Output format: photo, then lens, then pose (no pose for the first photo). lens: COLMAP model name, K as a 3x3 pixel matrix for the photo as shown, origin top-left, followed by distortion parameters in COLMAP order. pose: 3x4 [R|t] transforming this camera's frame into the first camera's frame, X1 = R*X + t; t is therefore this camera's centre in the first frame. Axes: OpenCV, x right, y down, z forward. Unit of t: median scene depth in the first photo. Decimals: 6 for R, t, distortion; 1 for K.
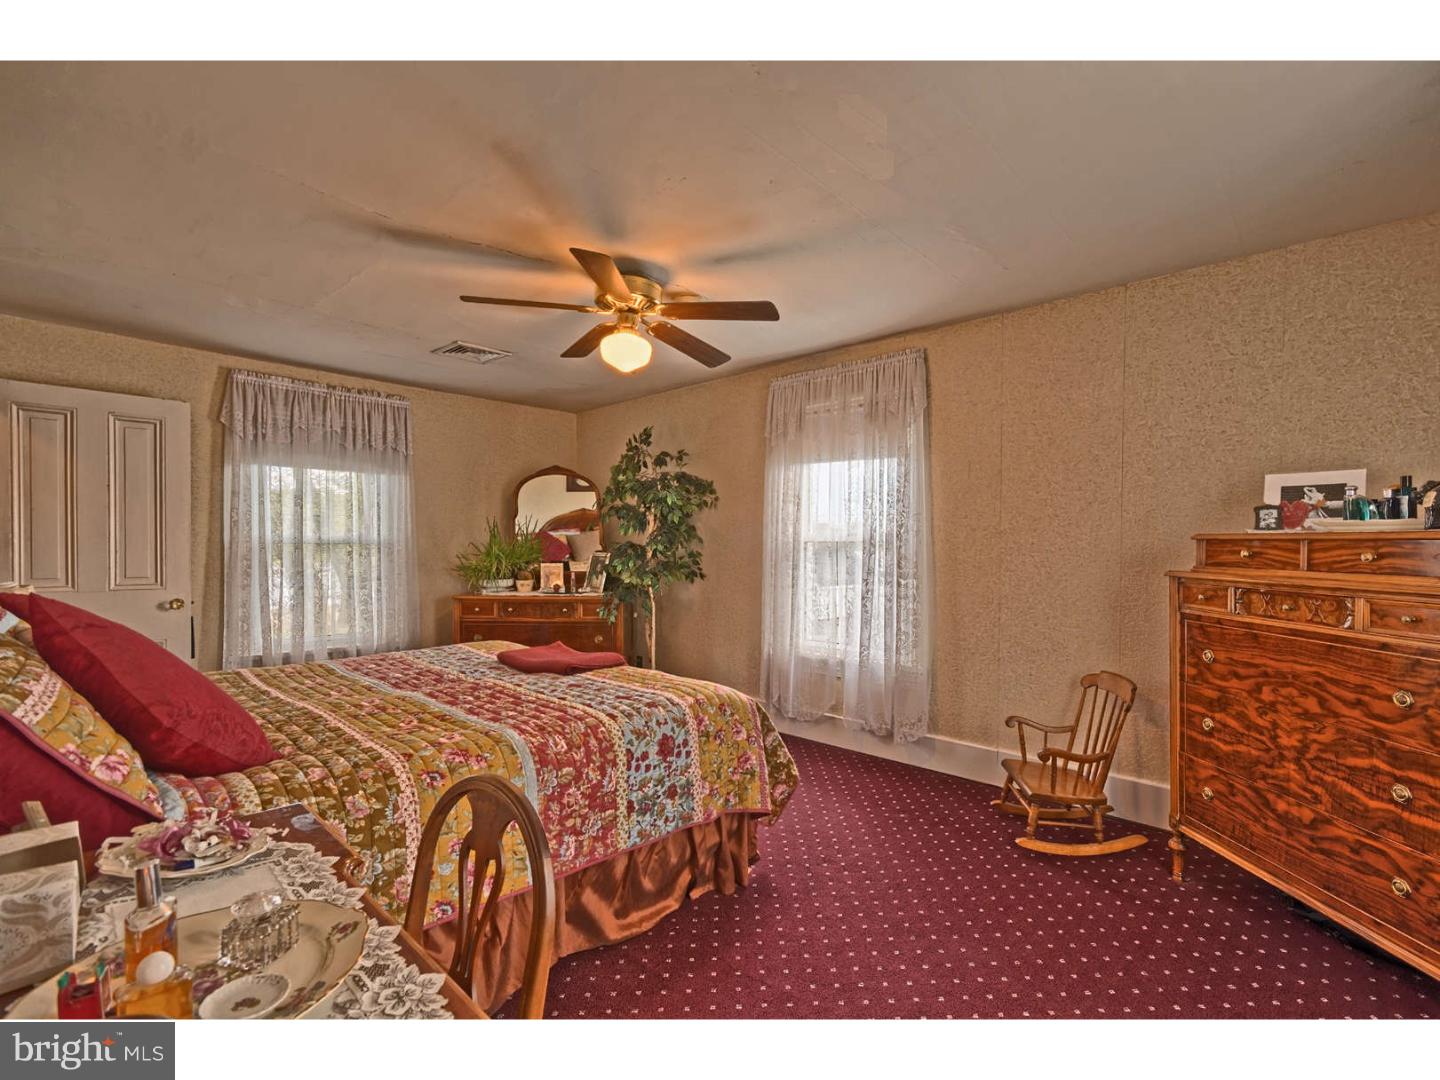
lens RADIAL K [[641.2, 0, 724.2], [0, 641.2, 545.9], [0, 0, 1]] dist [0.001183, 0.001091]
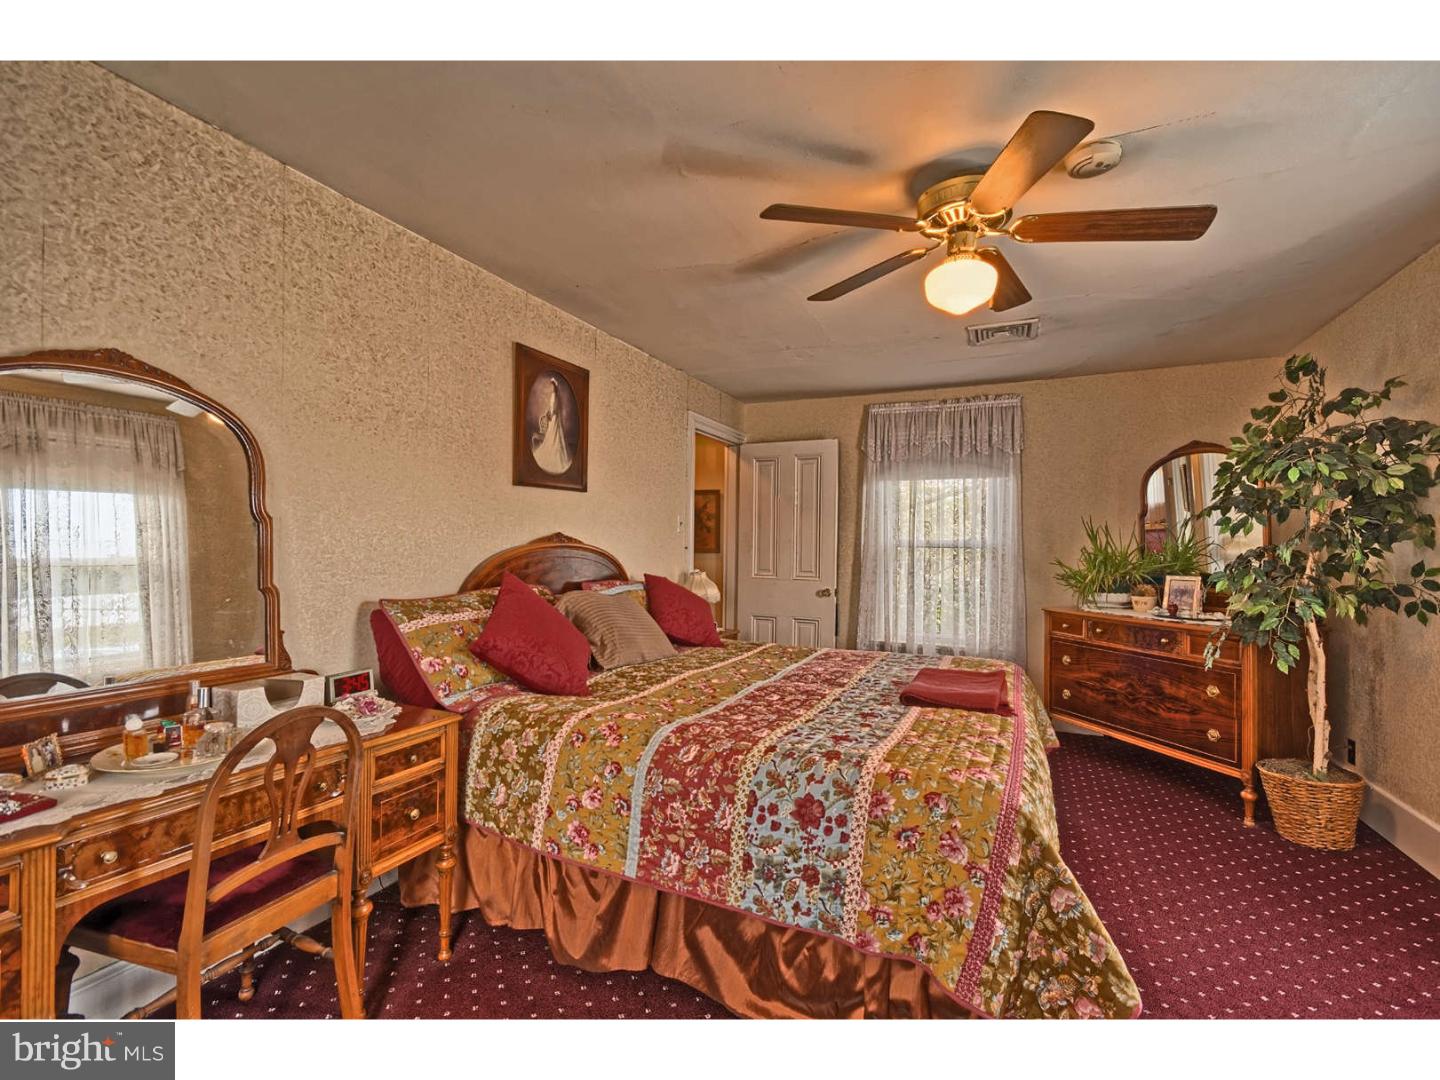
lens RADIAL K [[641.2, 0, 723.0], [0, 641.2, 539.5], [0, 0, 1]] dist [0.001183, 0.001091]
pose [[0.349244, -0.009499, -0.936984, 0.586401], [-0.010718, 0.999843, -0.014131, 0.004121], [0.936970, 0.014978, 0.349088, 0.638403]]
